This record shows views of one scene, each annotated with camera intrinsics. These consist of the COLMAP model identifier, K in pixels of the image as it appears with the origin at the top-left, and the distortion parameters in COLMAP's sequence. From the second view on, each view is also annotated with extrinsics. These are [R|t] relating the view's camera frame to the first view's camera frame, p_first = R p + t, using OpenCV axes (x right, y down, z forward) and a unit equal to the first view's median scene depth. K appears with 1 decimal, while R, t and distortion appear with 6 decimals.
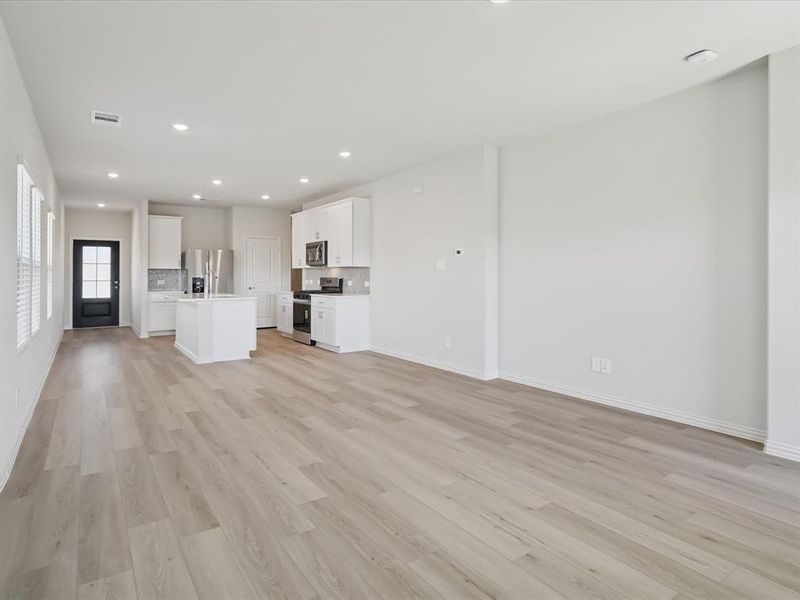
lens RADIAL K [[464.6, 0, 403.8], [0, 464.6, 268.2], [0, 0, 1]] dist [-0.000602, 0.000538]
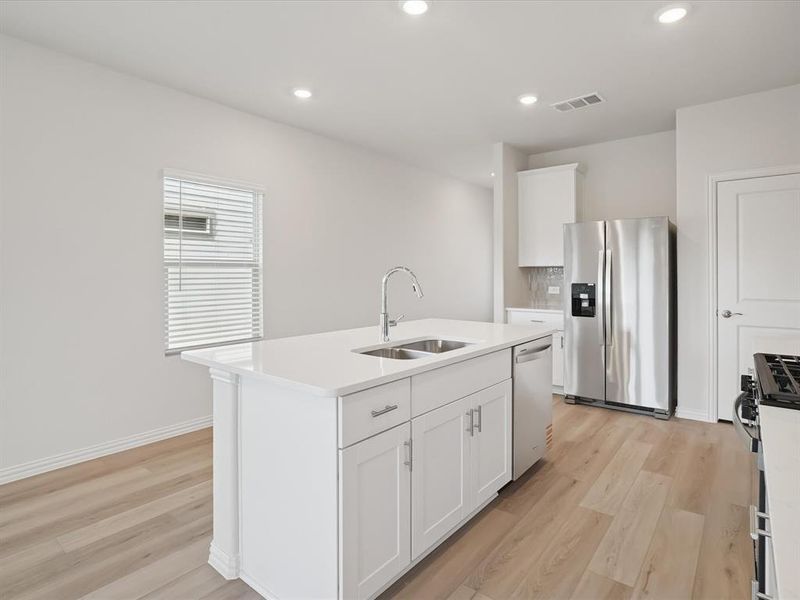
lens RADIAL K [[429.5, 0, 403.1], [0, 429.5, 283.8], [0, 0, 1]] dist [-0.007429, 0.000269]
pose [[0.290376, 0.020542, -0.956692, -0.084410], [0.016039, 0.999525, 0.026330, 0.005750], [0.956778, -0.022990, 0.289908, 0.700814]]
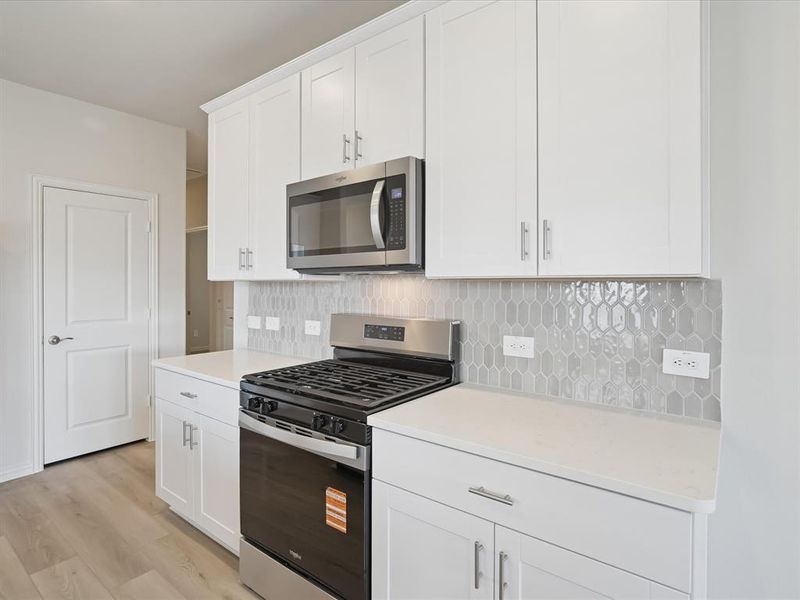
lens RADIAL K [[429.5, 0, 403.1], [0, 429.5, 283.8], [0, 0, 1]] dist [-0.007429, 0.000269]
pose [[0.954260, 0.001909, 0.298972, -0.201738], [-0.006002, 0.999900, 0.012772, -0.001899], [-0.298918, -0.013983, 0.954176, 0.689864]]
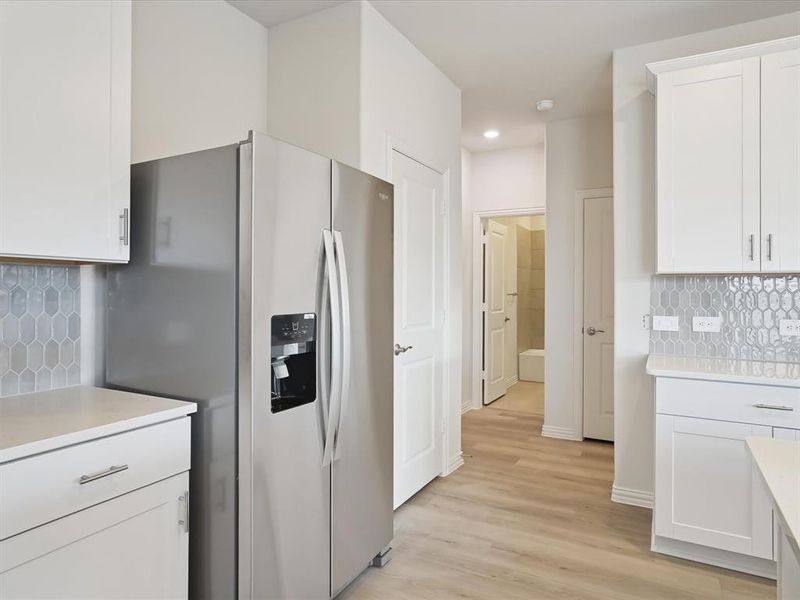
lens RADIAL K [[505.1, 0, 370.3], [0, 505.1, 285.0], [0, 0, 1]] dist [0.052817, 0.000502]
pose [[0.909360, 0.008441, 0.415924, -0.491782], [-0.010961, 0.999933, 0.003671, 0.008180], [-0.415865, -0.007897, 0.909392, 0.820760]]
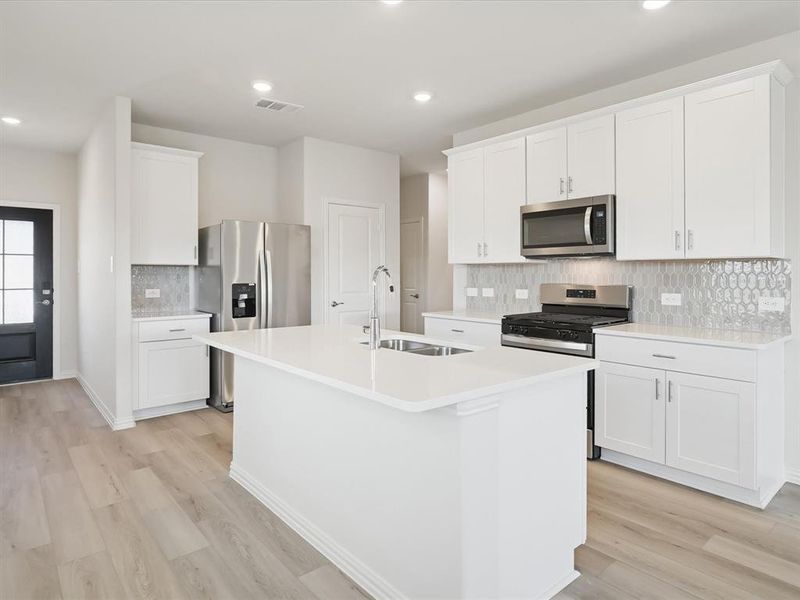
lens RADIAL K [[479.5, 0, 406.8], [0, 479.5, 271.6], [0, 0, 1]] dist [-0.007249, 0.000406]
pose [[0.994038, -0.000305, 0.109038, -0.334777], [-0.000910, 0.999938, 0.011101, 0.002771], [-0.109034, -0.011134, 0.993976, 0.517015]]
